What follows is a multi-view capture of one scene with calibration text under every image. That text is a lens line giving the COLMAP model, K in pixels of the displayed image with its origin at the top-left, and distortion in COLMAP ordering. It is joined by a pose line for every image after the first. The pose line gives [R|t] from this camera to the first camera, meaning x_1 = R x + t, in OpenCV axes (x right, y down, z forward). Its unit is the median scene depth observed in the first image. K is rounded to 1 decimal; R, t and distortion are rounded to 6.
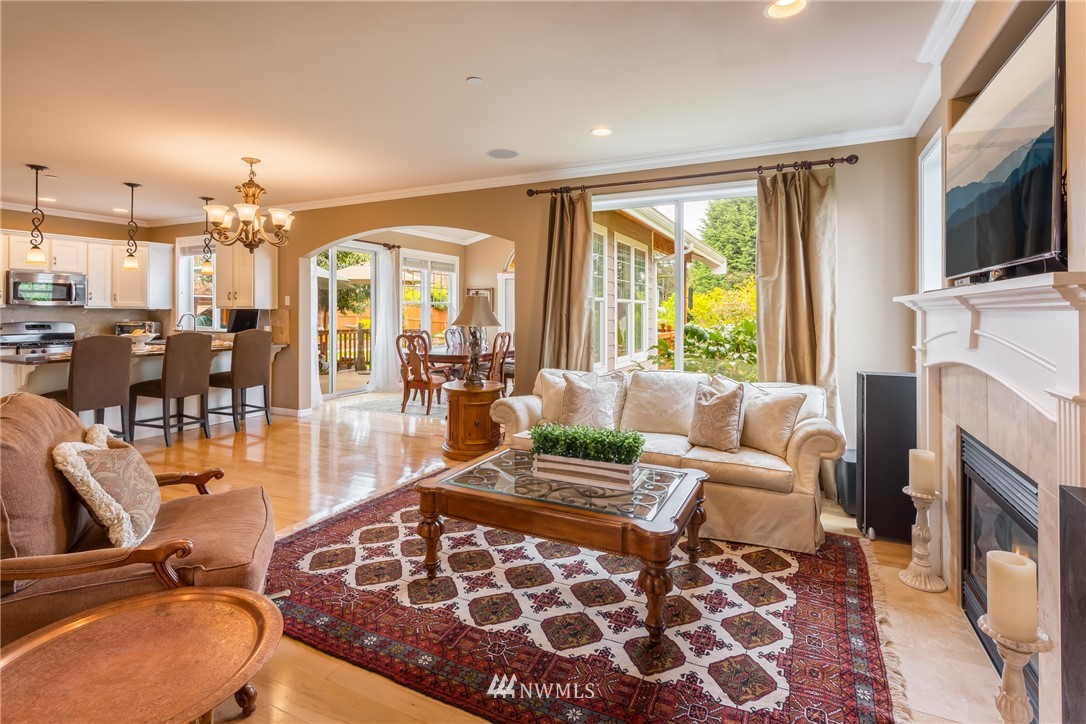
lens RADIAL K [[525.9, 0, 540.9], [0, 525.9, 311.3], [0, 0, 1]] dist [0.001239, 0.000562]
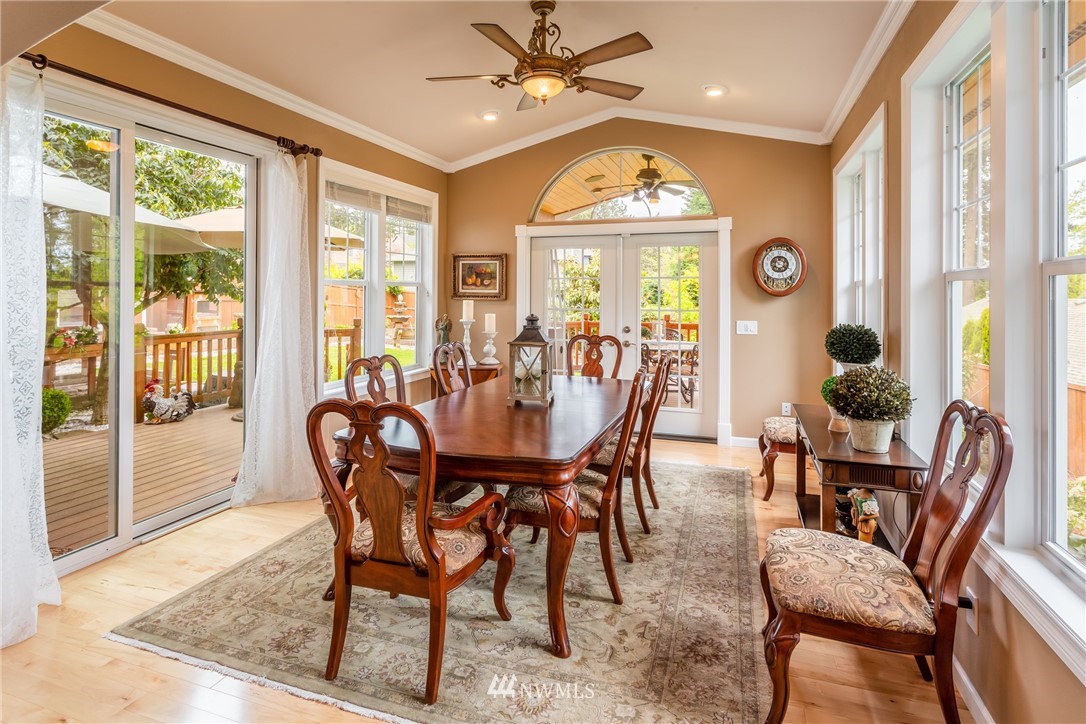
lens RADIAL K [[576.0, 0, 544.4], [0, 576.0, 292.9], [0, 0, 1]] dist [-0.000041, -0.000258]
pose [[0.992608, 0.004700, 0.121272, -0.176170], [-0.004680, 0.999989, -0.000449, -0.010763], [-0.121272, -0.000121, 0.992619, 0.632891]]
